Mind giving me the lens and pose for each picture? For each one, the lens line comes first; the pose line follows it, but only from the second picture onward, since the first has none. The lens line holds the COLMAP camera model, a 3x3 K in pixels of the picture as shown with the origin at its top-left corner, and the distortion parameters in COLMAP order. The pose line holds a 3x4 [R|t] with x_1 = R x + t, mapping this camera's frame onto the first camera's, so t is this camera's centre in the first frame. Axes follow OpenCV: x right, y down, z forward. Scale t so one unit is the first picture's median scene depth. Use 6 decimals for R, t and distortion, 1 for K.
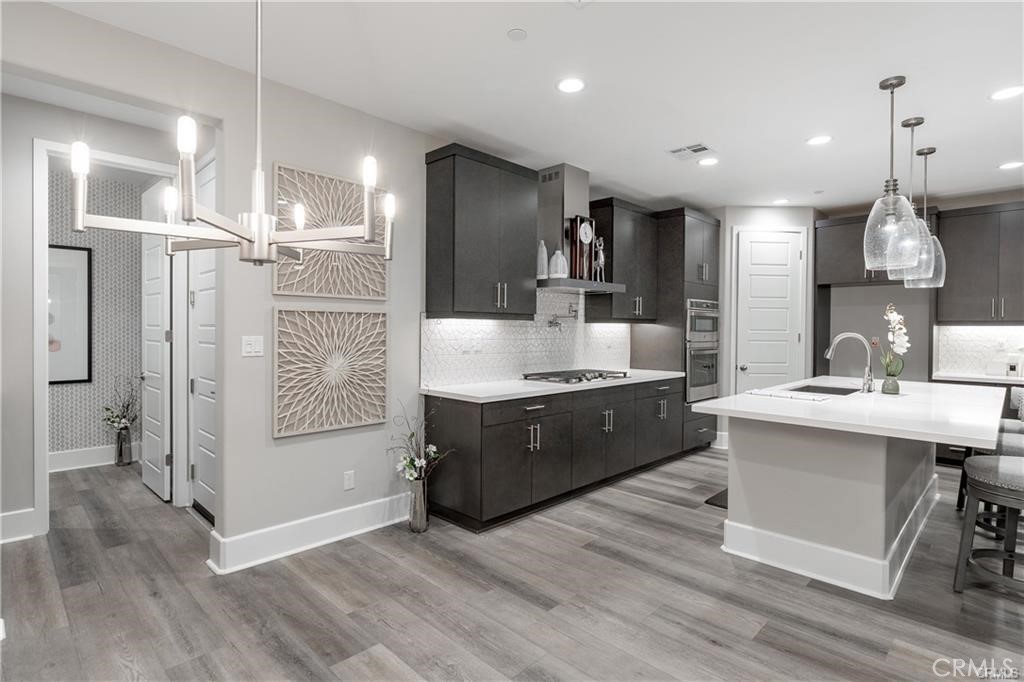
lens RADIAL K [[524.6, 0, 512.0], [0, 524.6, 341.0], [0, 0, 1]] dist [-0.003477, -0.000718]
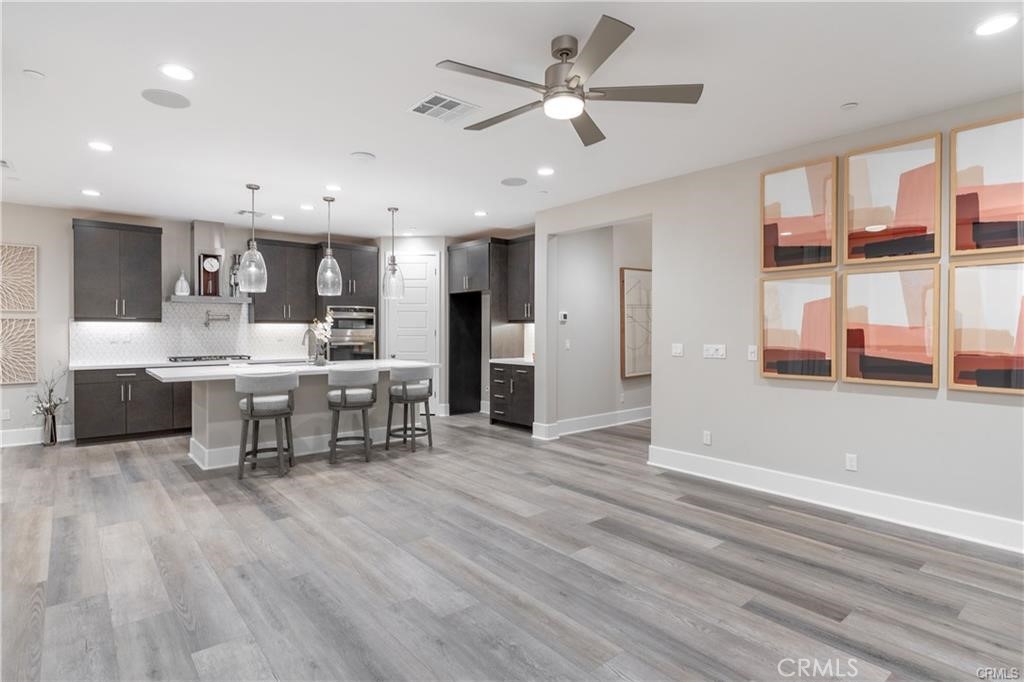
lens RADIAL K [[524.6, 0, 512.0], [0, 524.6, 341.0], [0, 0, 1]] dist [-0.003477, -0.000718]
pose [[0.994450, 0.001895, -0.105193, 1.256835], [-0.001207, 0.999977, 0.006604, 0.004762], [0.105203, -0.006440, 0.994430, -0.451300]]
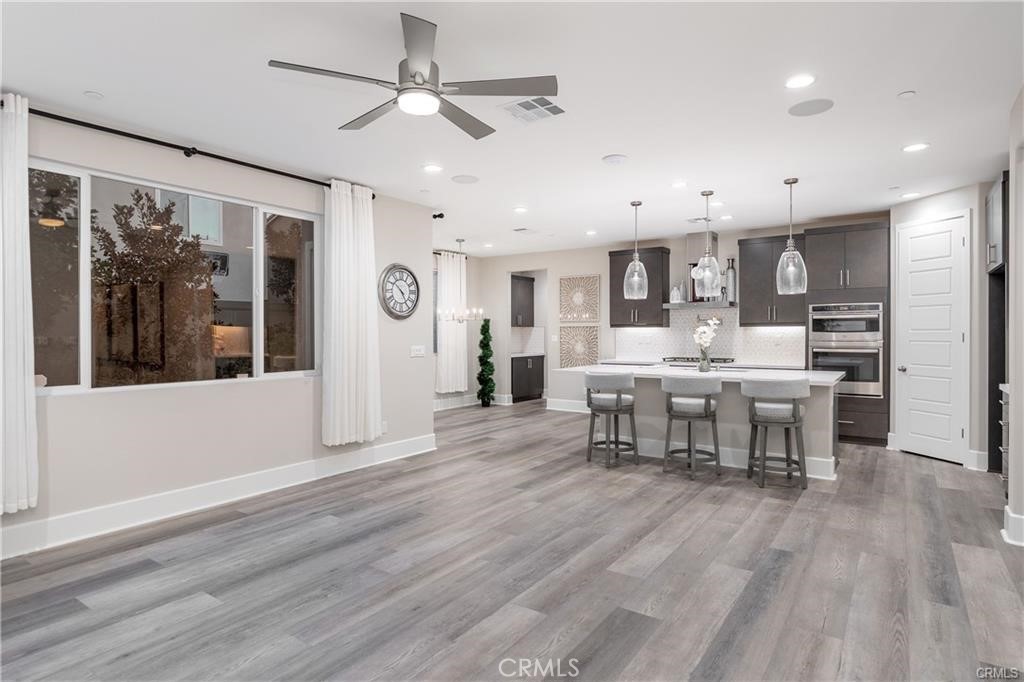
lens RADIAL K [[552.5, 0, 512.0], [0, 552.5, 341.0], [0, 0, 1]] dist [-0.019004, -0.000018]
pose [[0.158967, 0.012262, -0.987208, 1.919934], [-0.012697, 0.999866, 0.010375, -0.004677], [0.987202, 0.010885, 0.159101, 0.210885]]
